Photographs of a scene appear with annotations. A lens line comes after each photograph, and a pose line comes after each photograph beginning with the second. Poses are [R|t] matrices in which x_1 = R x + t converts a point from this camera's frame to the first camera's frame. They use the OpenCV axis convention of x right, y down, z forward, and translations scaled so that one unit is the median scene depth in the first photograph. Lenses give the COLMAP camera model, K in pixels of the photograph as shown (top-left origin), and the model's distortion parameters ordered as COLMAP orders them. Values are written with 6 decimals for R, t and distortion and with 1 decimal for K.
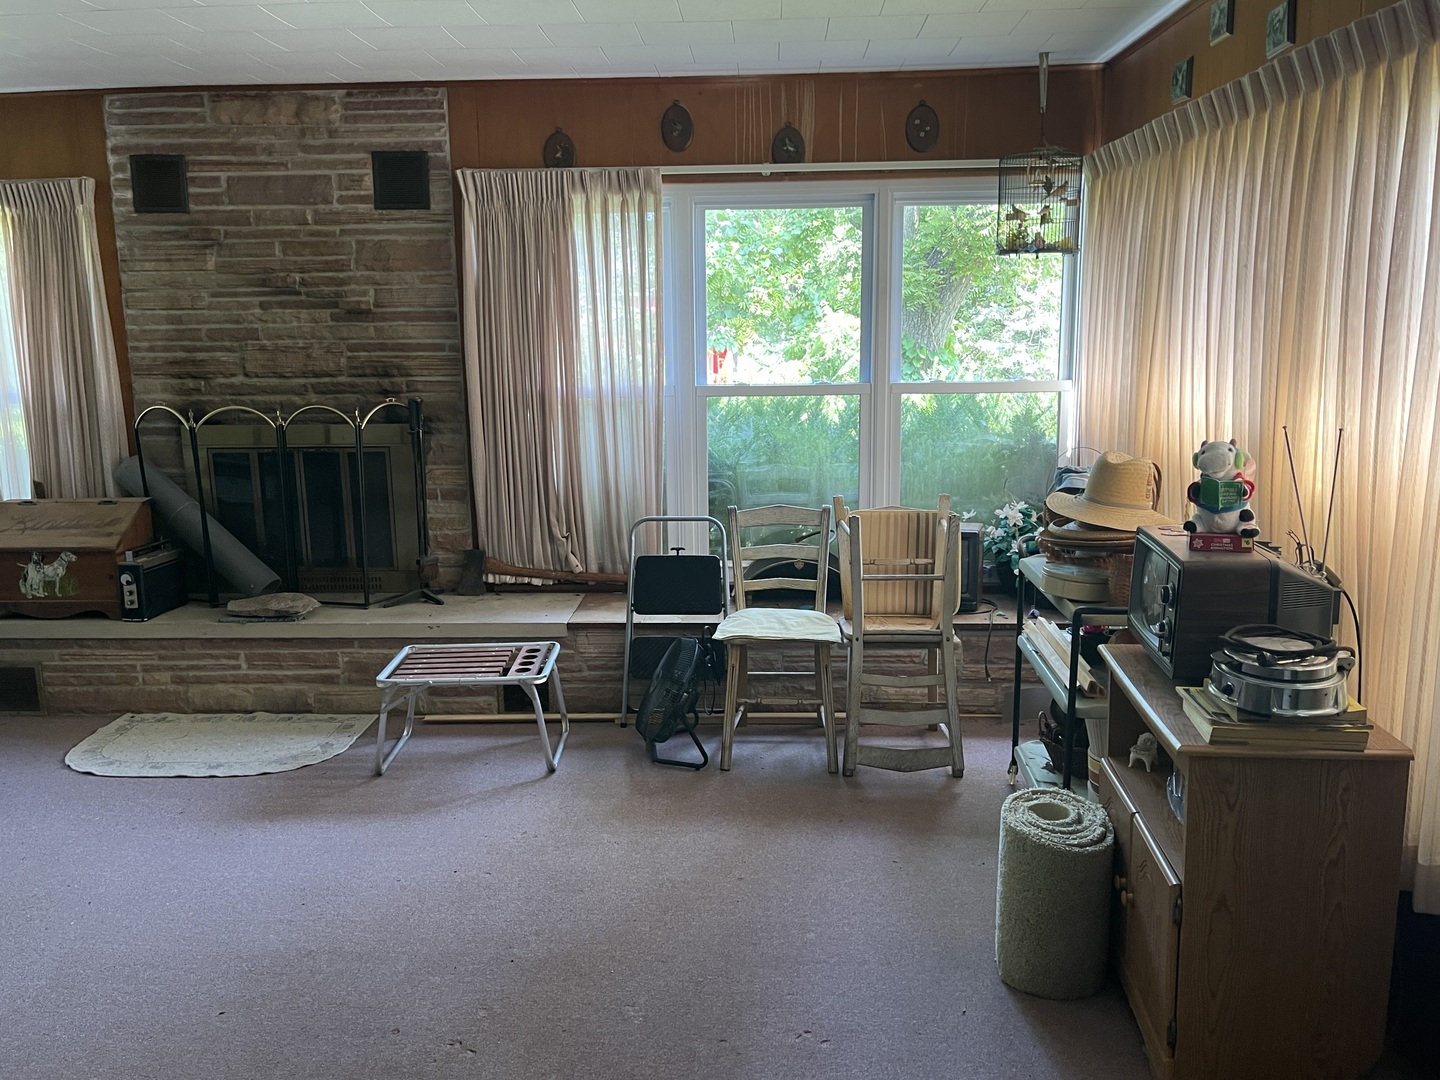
lens RADIAL K [[1138.7, 0, 710.6], [0, 1138.7, 528.2], [0, 0, 1]] dist [0.055314, -0.055731]
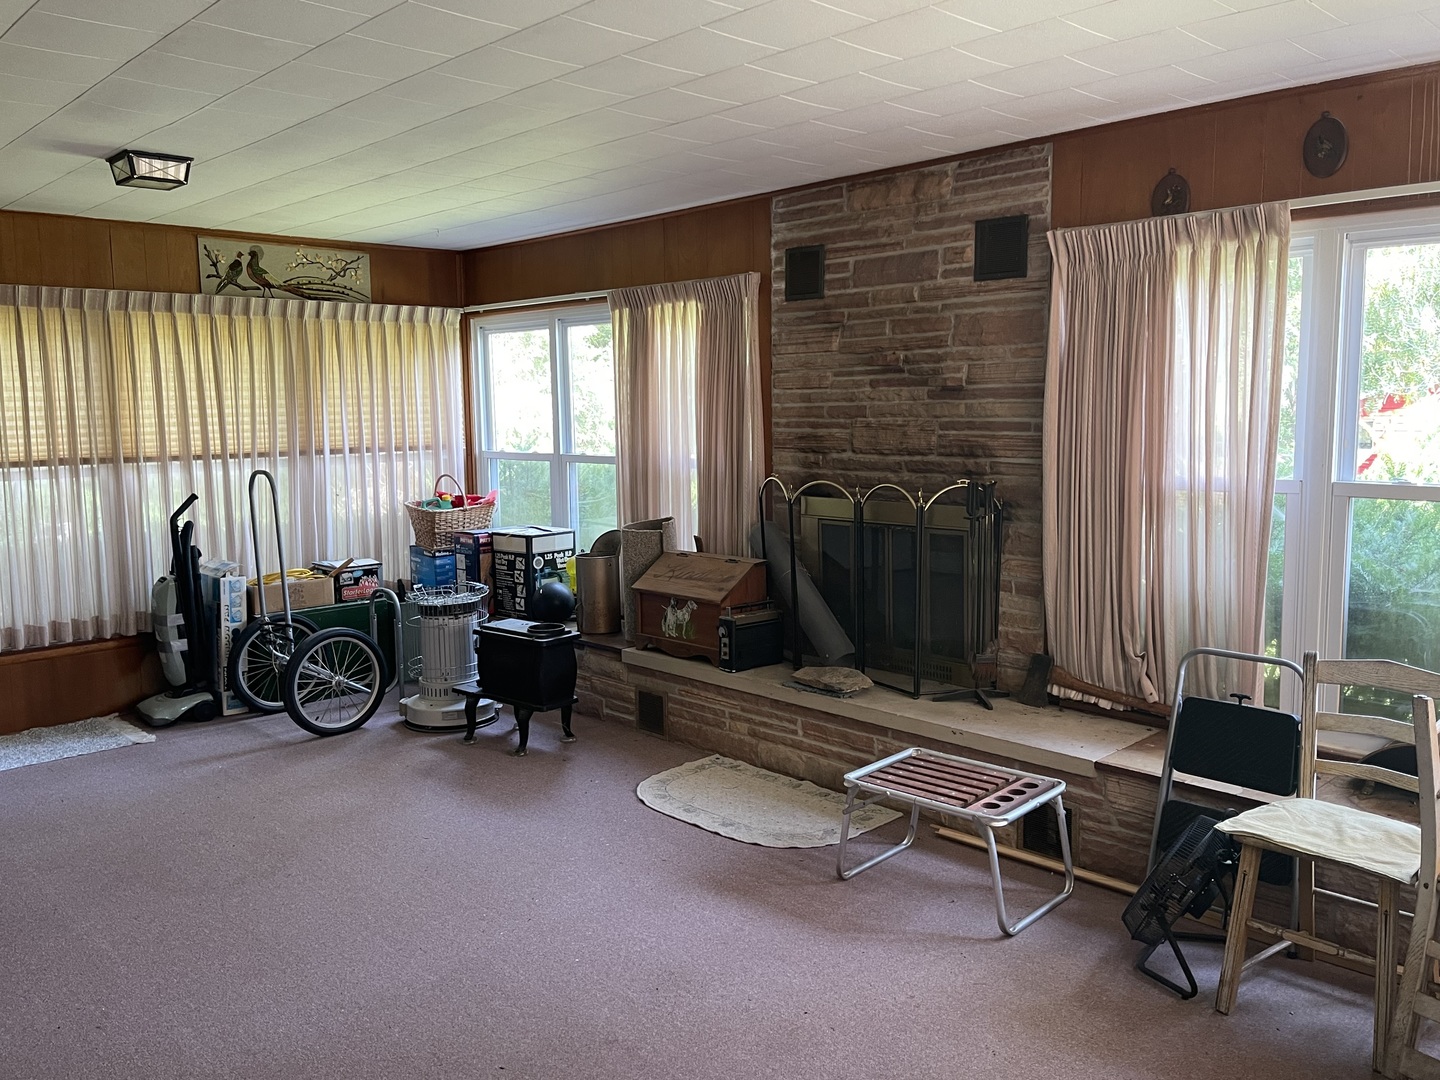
lens RADIAL K [[1138.7, 0, 729.6], [0, 1138.7, 532.9], [0, 0, 1]] dist [0.055314, -0.055731]
pose [[0.730059, 0.082403, -0.678397, 0.221418], [-0.118593, 0.992918, -0.007017, -0.042045], [0.673015, 0.085576, 0.734662, 0.191207]]
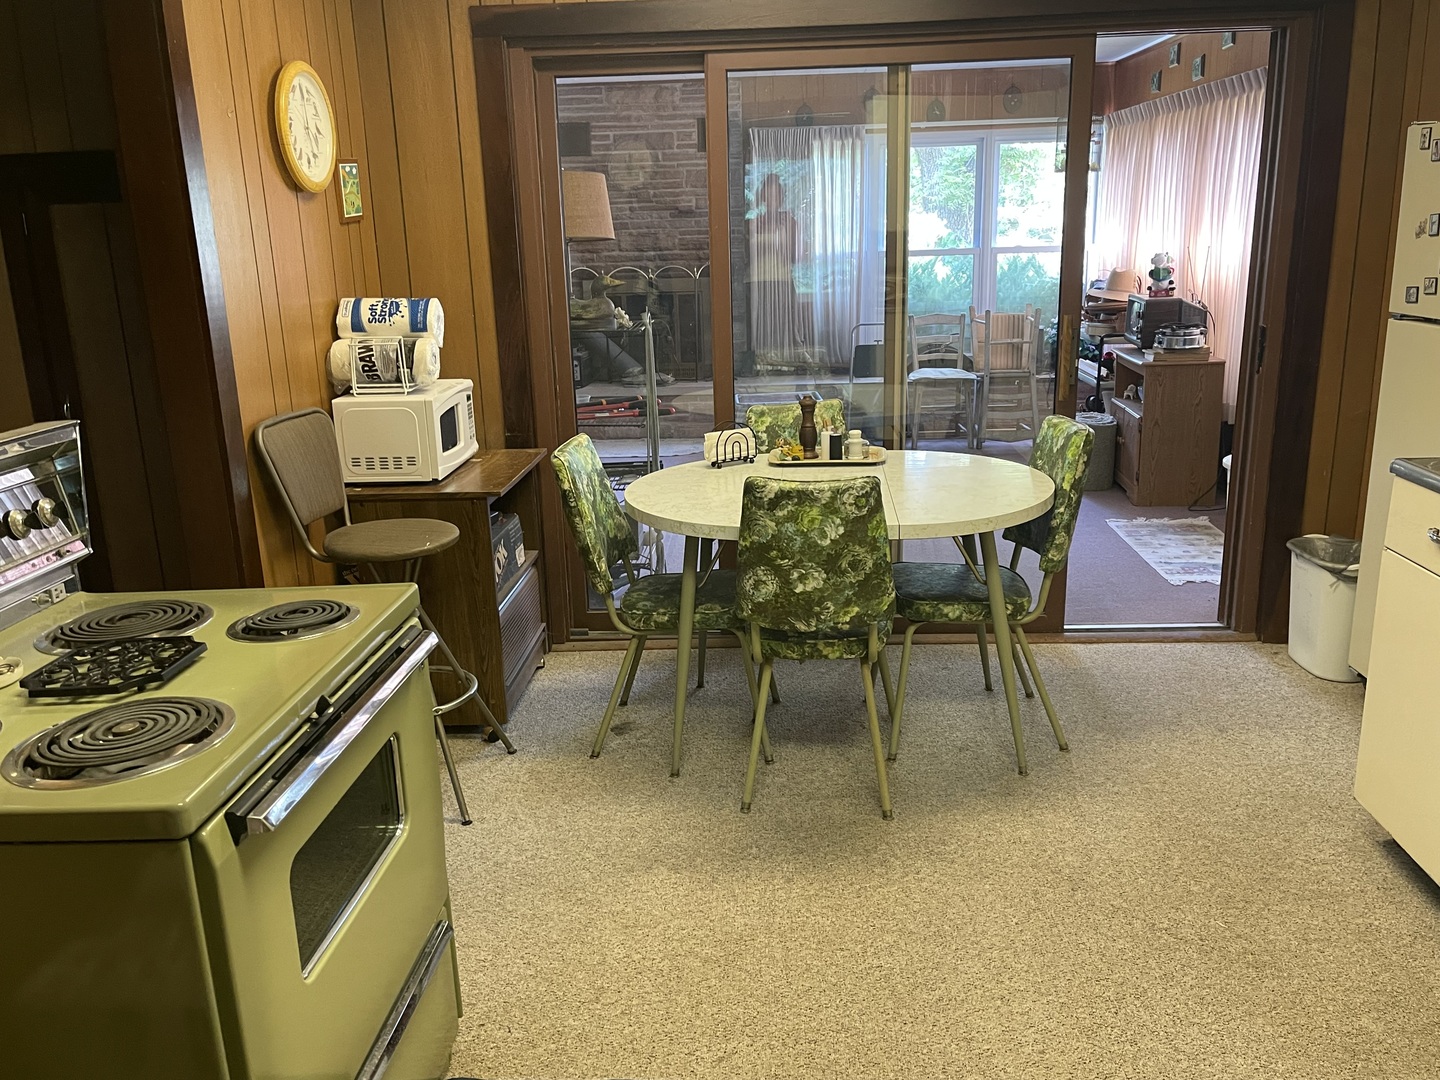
lens RADIAL K [[1138.7, 0, 710.1], [0, 1138.7, 527.7], [0, 0, 1]] dist [0.055314, -0.055731]
pose [[0.999872, -0.015990, 0.000296, -0.288230], [0.015918, 0.996801, 0.078323, 0.161161], [-0.001547, -0.078309, 0.996928, -0.804752]]
